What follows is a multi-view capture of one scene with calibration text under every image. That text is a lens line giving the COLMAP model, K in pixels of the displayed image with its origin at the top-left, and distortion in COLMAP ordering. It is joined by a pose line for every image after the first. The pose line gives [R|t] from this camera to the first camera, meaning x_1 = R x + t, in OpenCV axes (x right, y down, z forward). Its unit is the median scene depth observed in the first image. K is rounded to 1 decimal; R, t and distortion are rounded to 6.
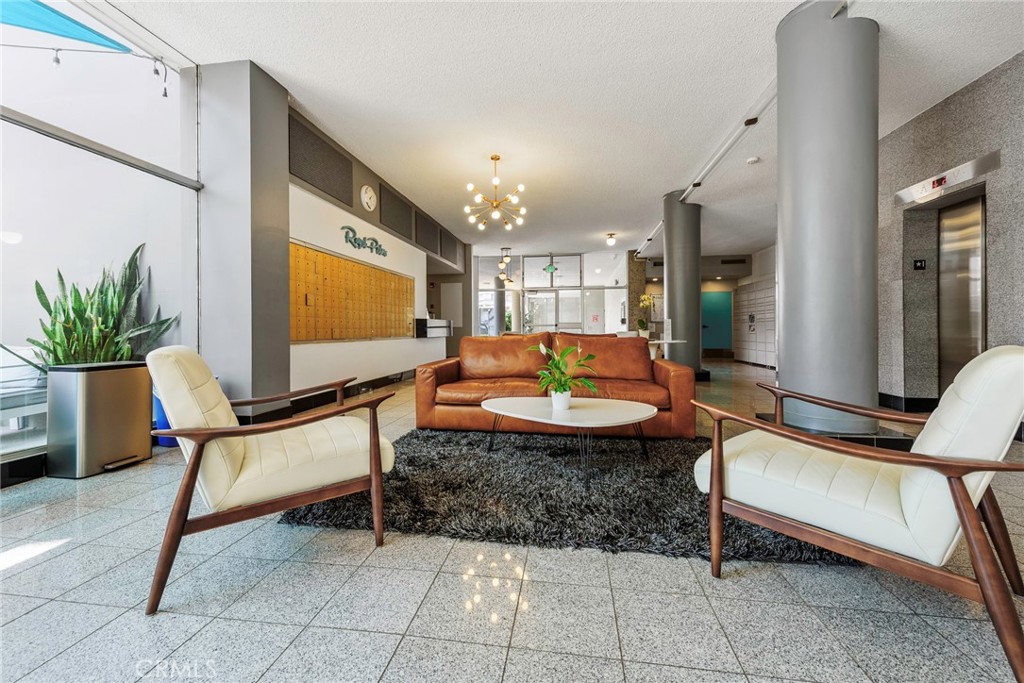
lens RADIAL K [[403.3, 0, 508.2], [0, 403.3, 329.6], [0, 0, 1]] dist [0.001871, 0.000007]
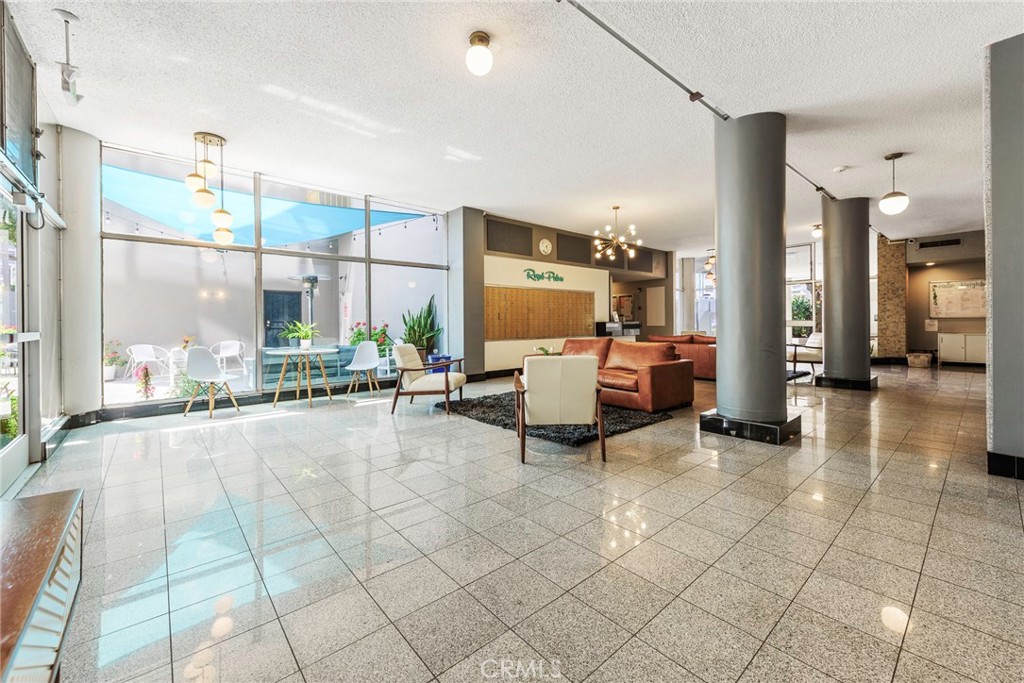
lens RADIAL K [[409.9, 0, 505.6], [0, 409.9, 317.9], [0, 0, 1]] dist [0.003282, 0.000151]
pose [[0.748142, -0.011460, -0.663439, 0.756141], [0.007289, 0.999932, -0.009053, -0.051378], [0.663498, 0.001937, 0.748175, -0.362008]]
